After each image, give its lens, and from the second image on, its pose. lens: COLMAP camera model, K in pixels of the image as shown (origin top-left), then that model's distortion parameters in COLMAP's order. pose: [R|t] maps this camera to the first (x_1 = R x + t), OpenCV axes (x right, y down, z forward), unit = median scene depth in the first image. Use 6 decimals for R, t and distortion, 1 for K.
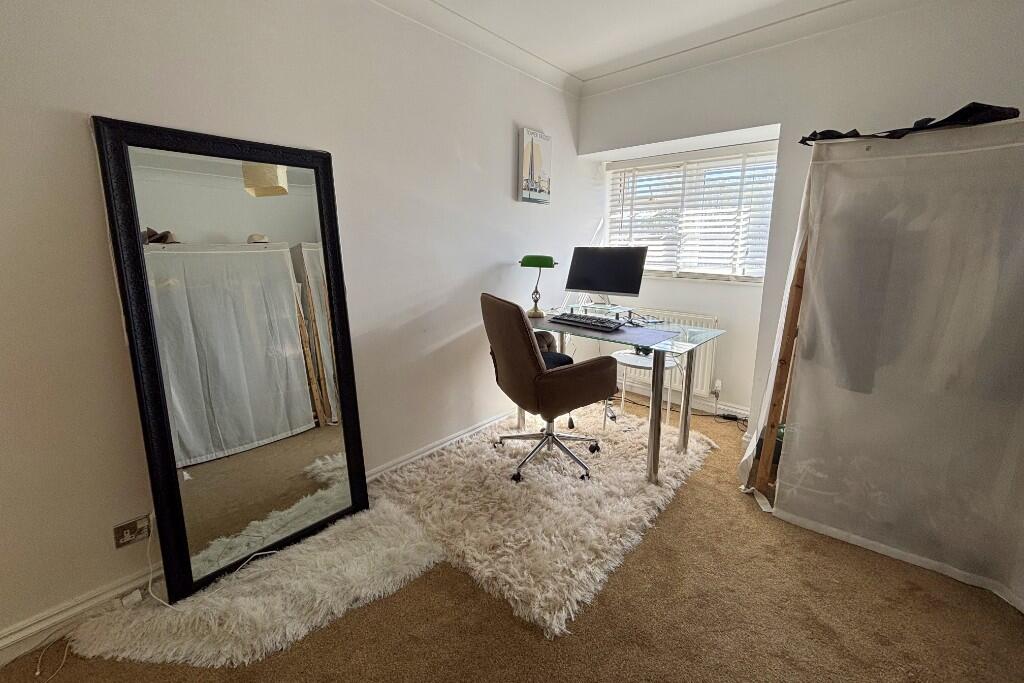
lens RADIAL K [[419.4, 0, 509.2], [0, 419.4, 297.0], [0, 0, 1]] dist [-0.000579, -0.000067]
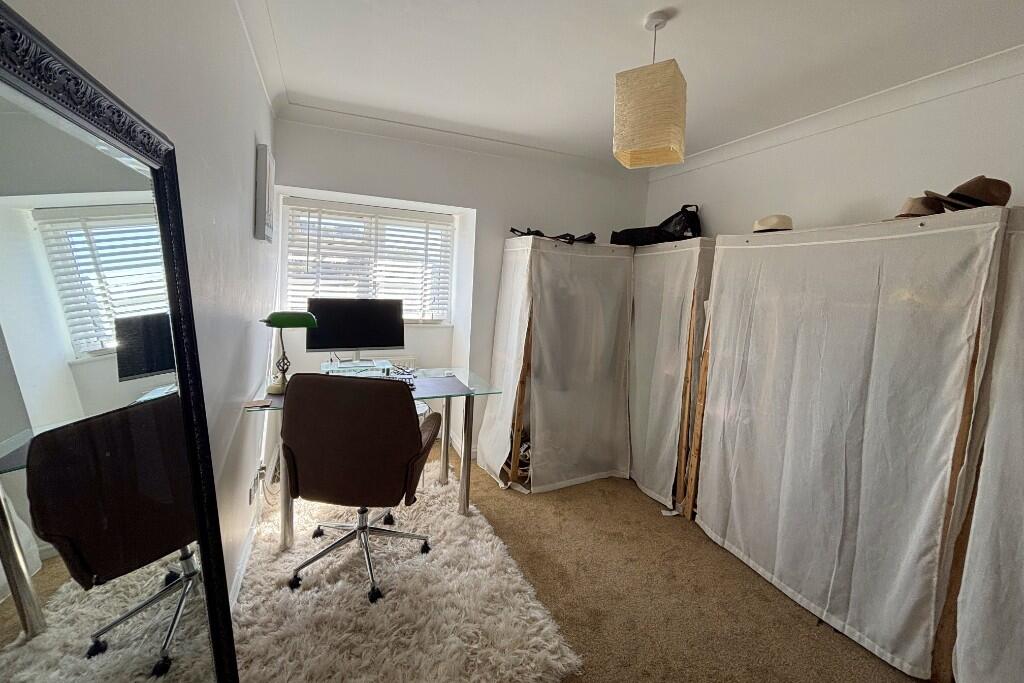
lens RADIAL K [[419.4, 0, 509.2], [0, 419.4, 297.0], [0, 0, 1]] dist [-0.000579, -0.000067]
pose [[0.414415, -0.016610, 0.909937, -0.551143], [0.076779, 0.996907, -0.016770, -0.096328], [-0.906844, 0.076814, 0.414408, 0.362957]]
